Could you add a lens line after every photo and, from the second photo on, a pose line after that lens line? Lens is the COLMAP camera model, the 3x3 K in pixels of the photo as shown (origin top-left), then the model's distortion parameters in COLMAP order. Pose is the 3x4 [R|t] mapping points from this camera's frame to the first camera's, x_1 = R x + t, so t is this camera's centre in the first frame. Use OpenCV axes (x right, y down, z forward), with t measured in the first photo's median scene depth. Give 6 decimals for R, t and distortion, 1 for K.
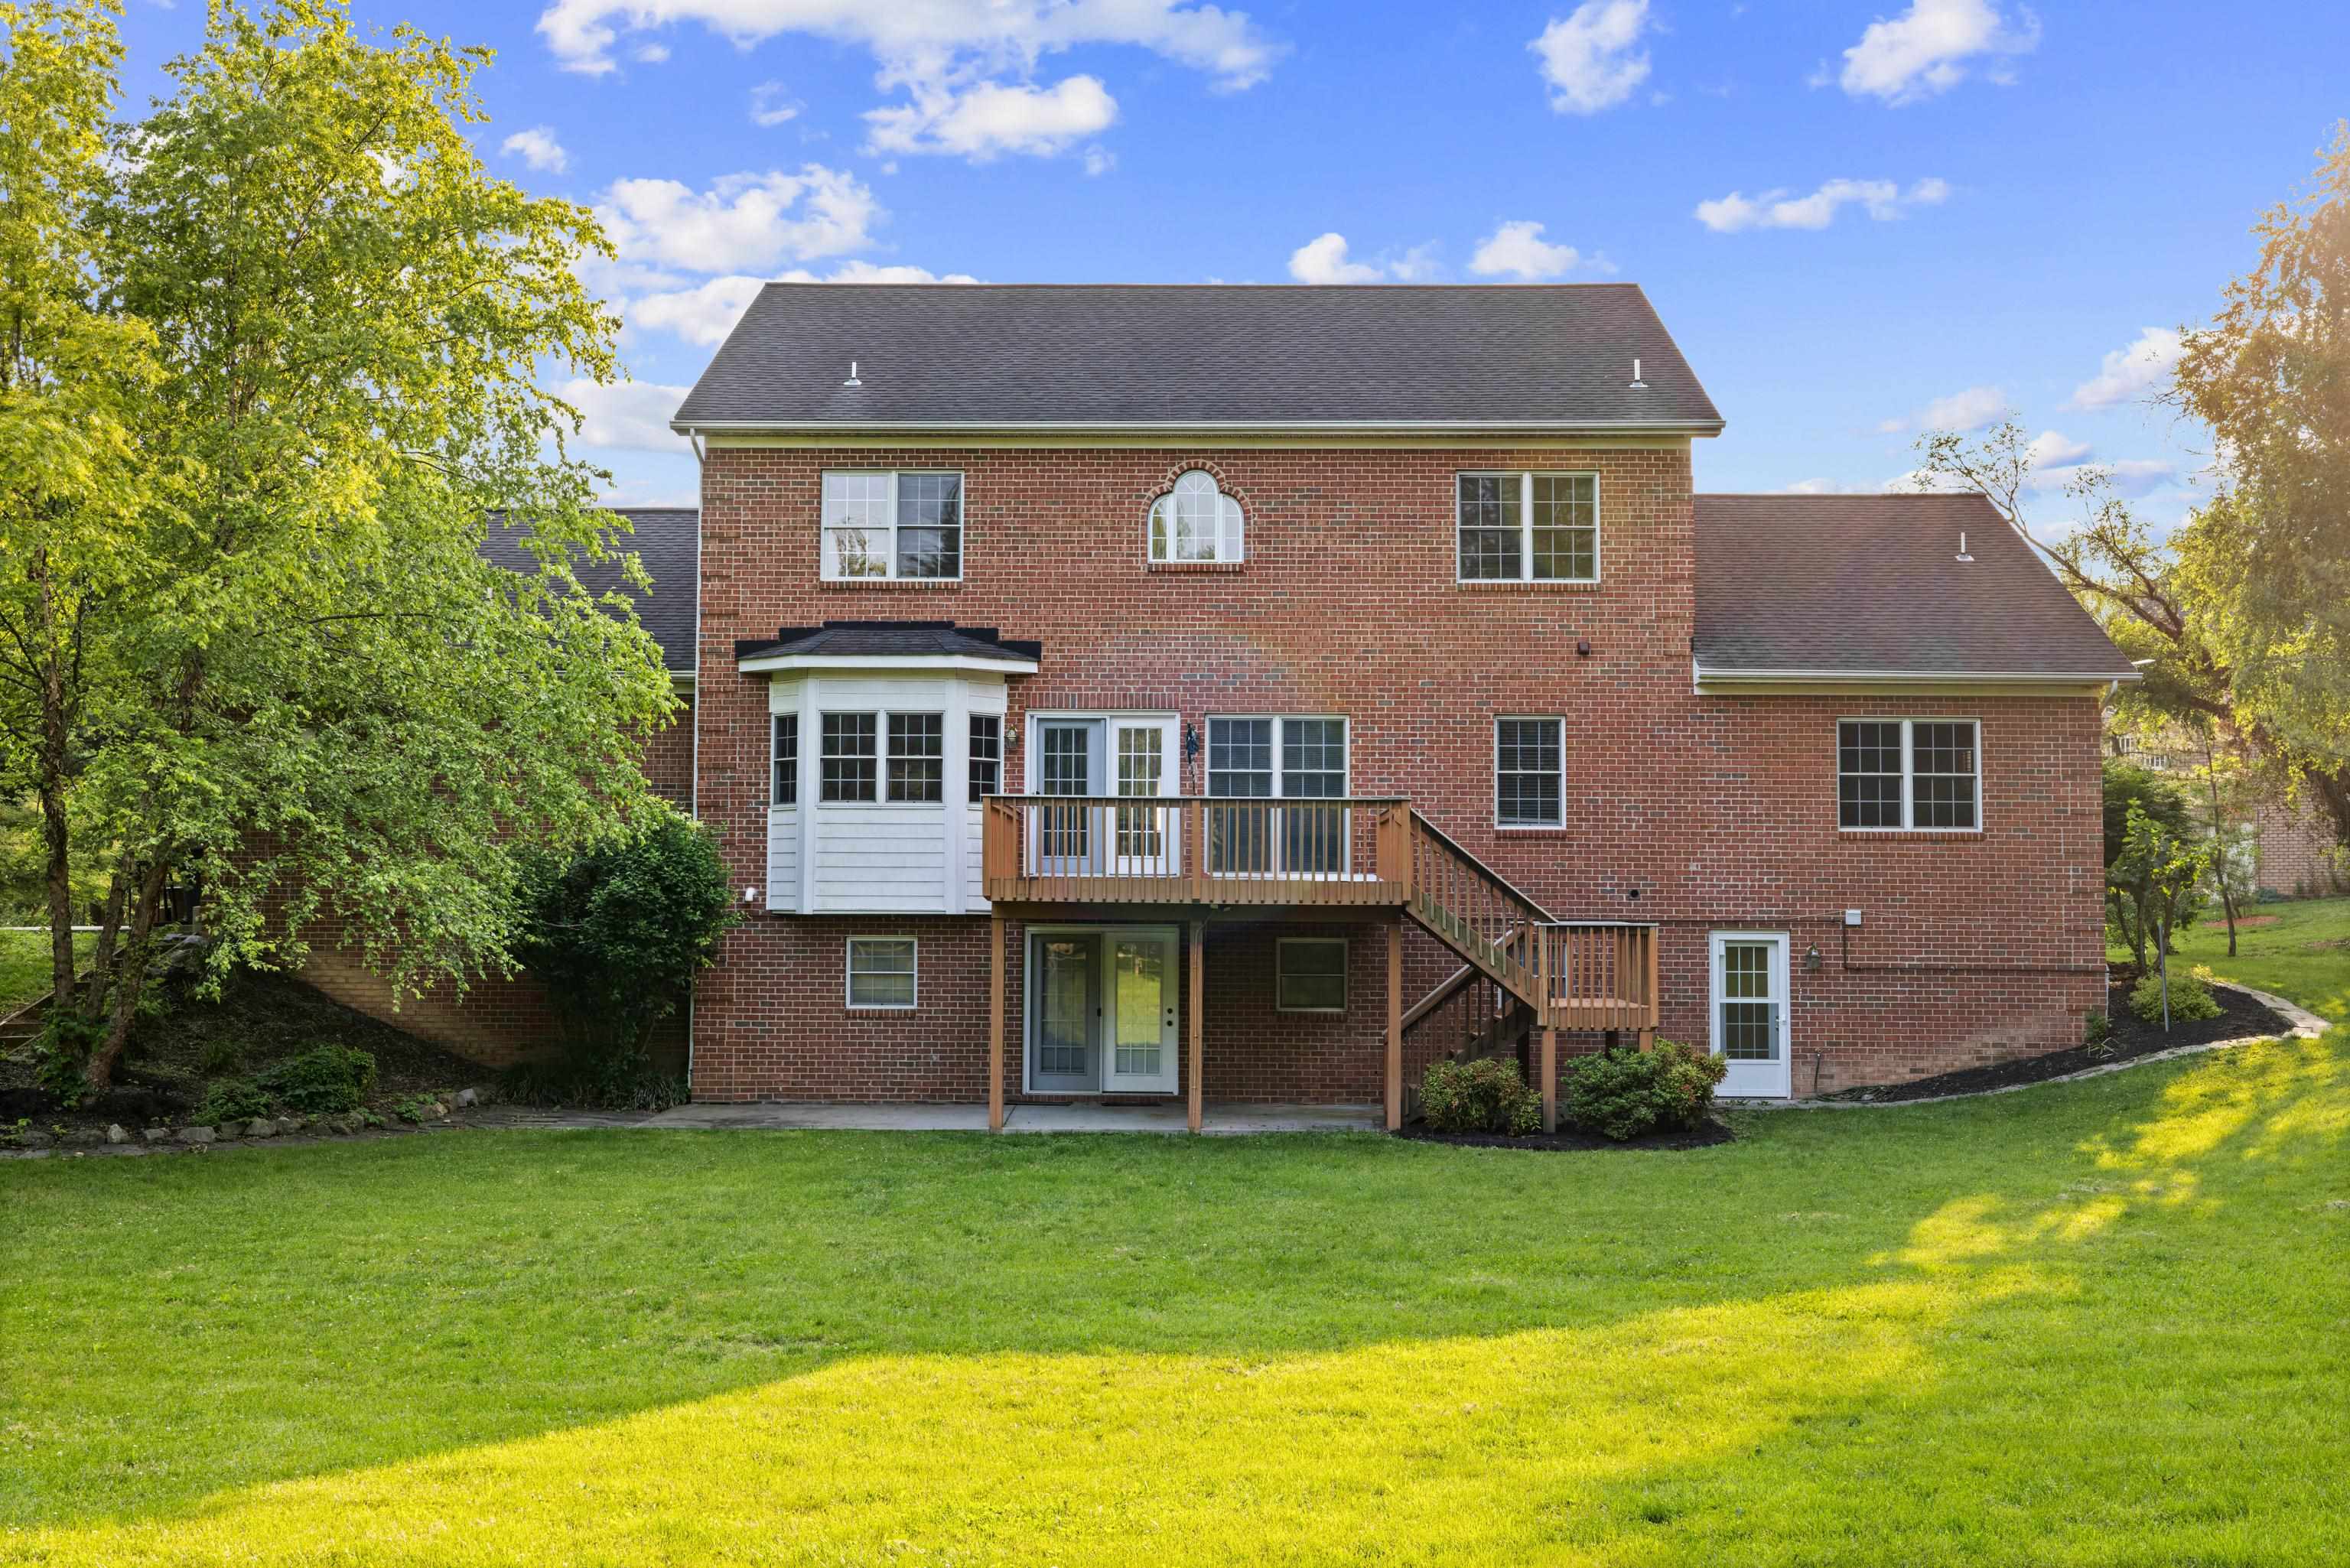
lens RADIAL K [[2284.8, 0, 1175.0], [0, 2284.8, 784.0], [0, 0, 1]] dist [-0.010270, -0.007243]
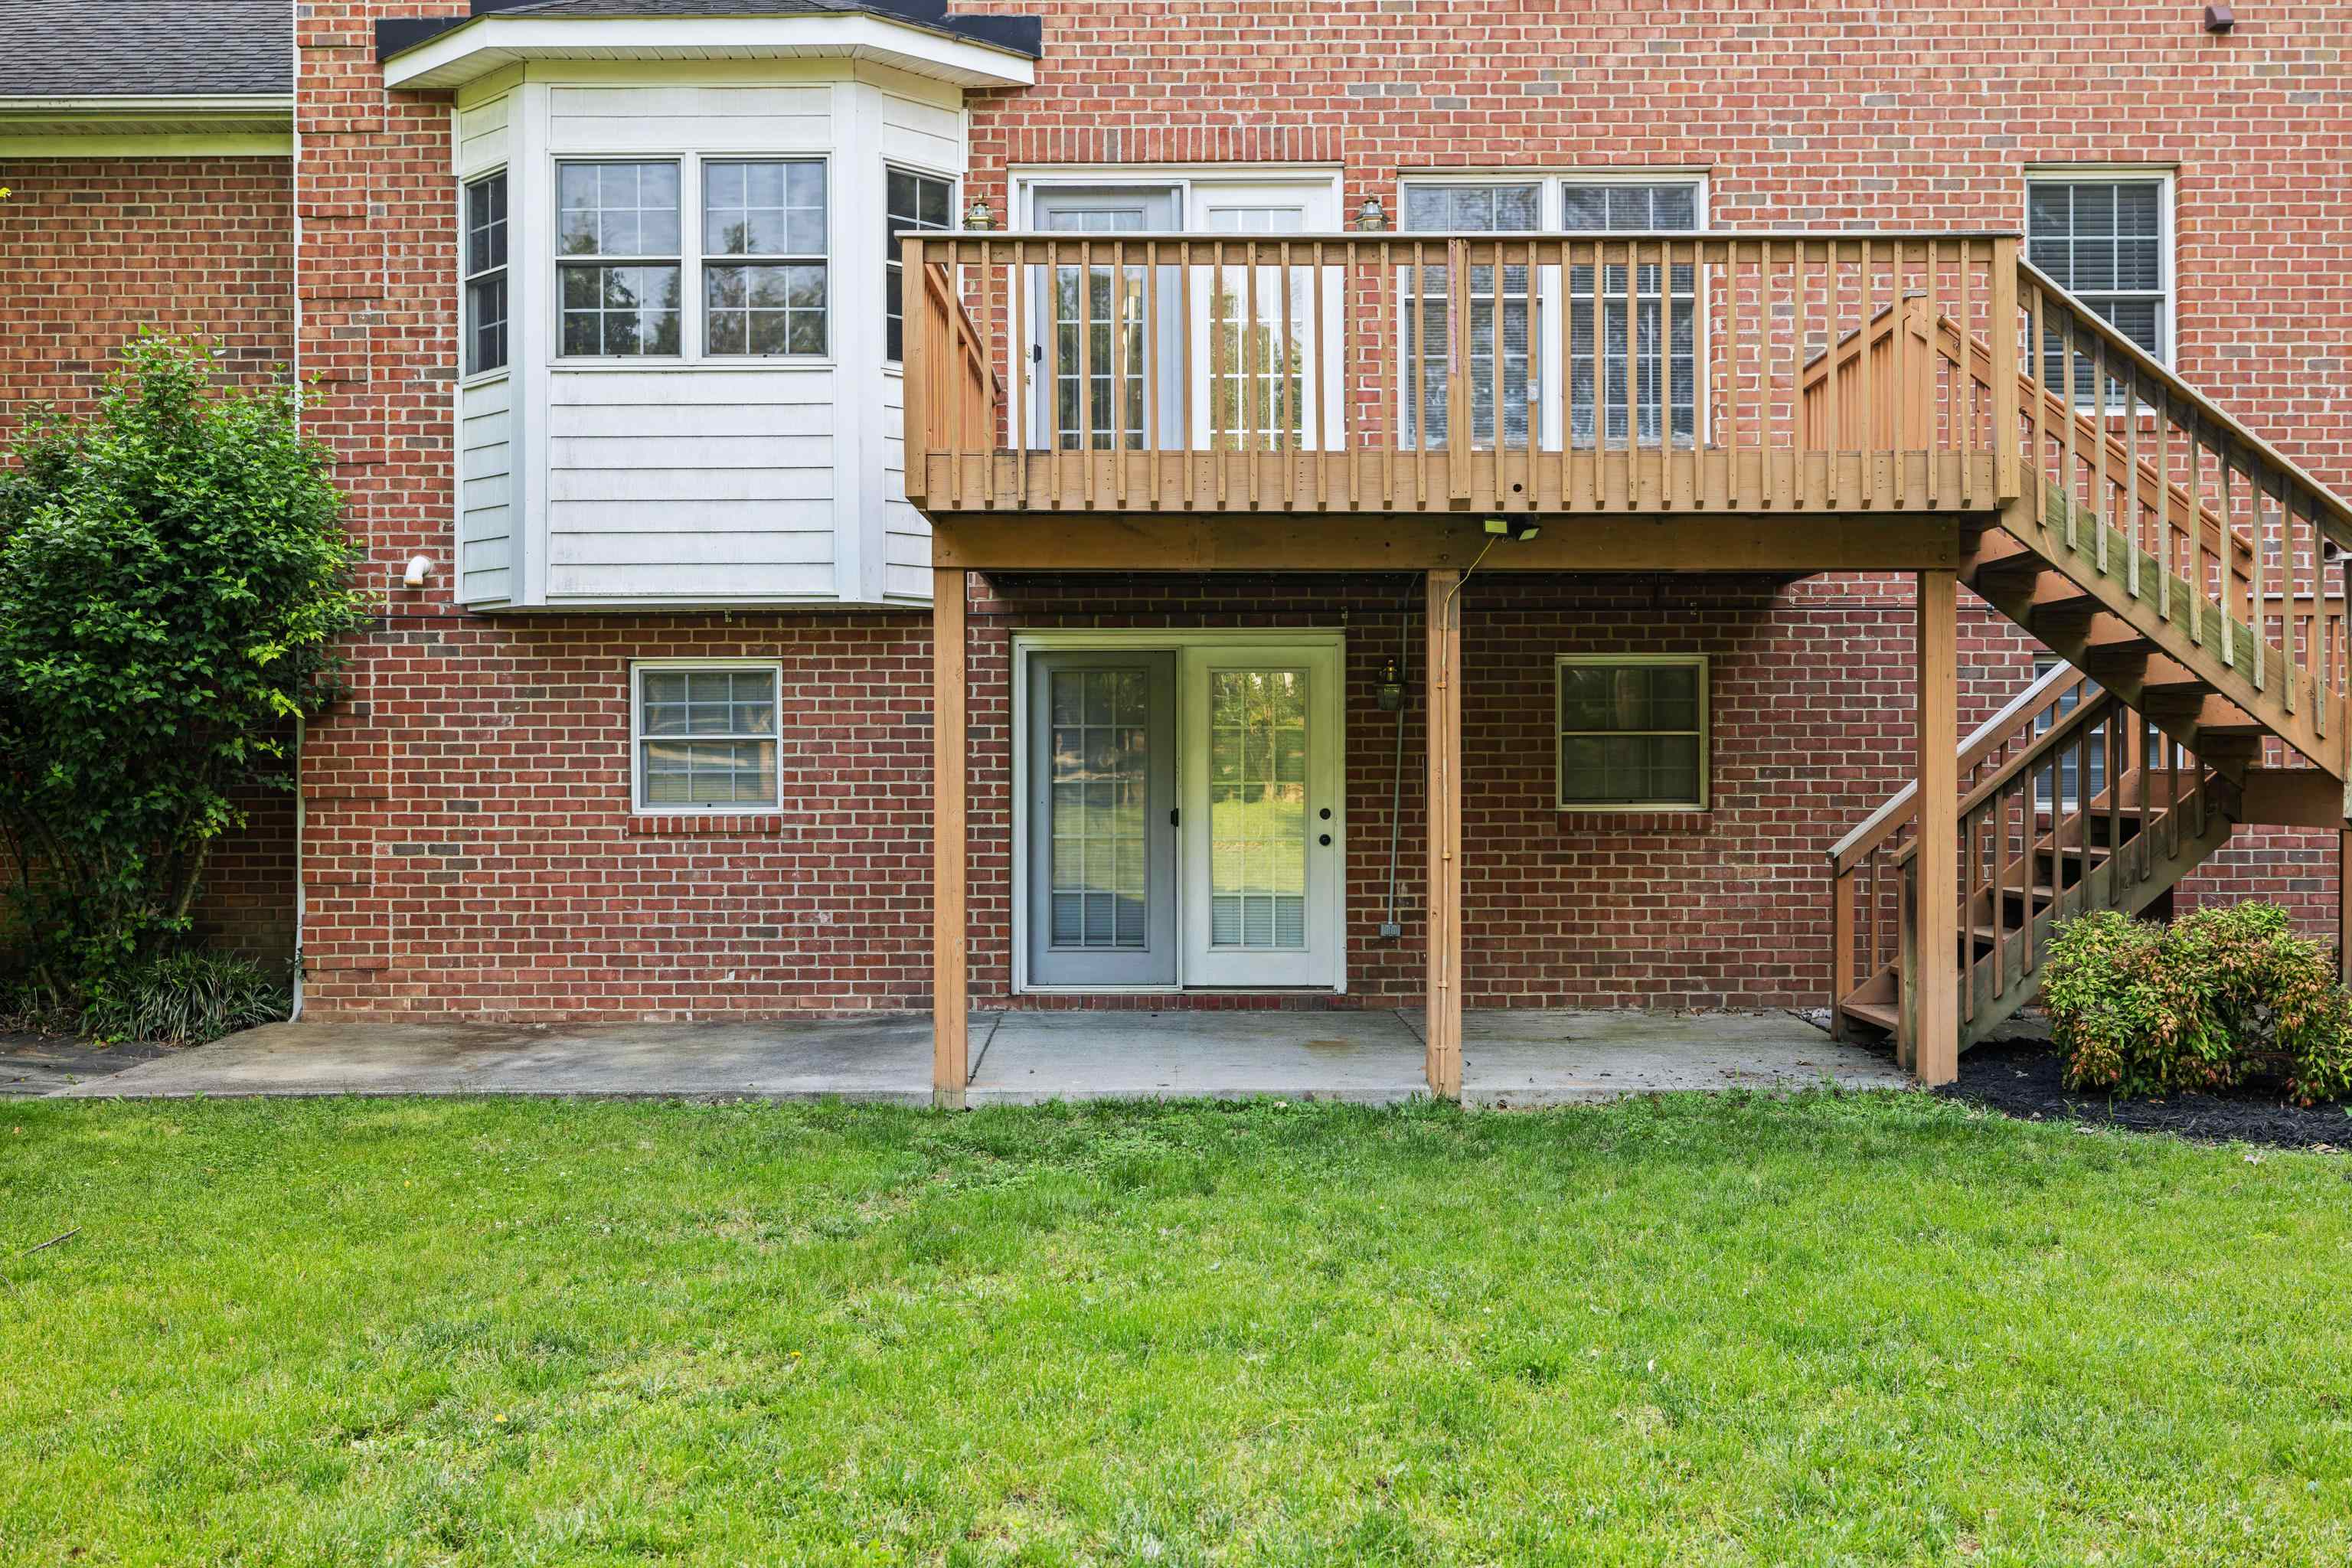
lens RADIAL K [[2286.9, 0, 1176.0], [0, 2286.9, 784.0], [0, 0, 1]] dist [-0.010270, -0.007243]
pose [[0.999917, -0.009347, 0.008883, -0.037249], [0.008788, 0.998097, 0.061030, 0.064971], [-0.009437, -0.060946, 0.998096, 0.537069]]
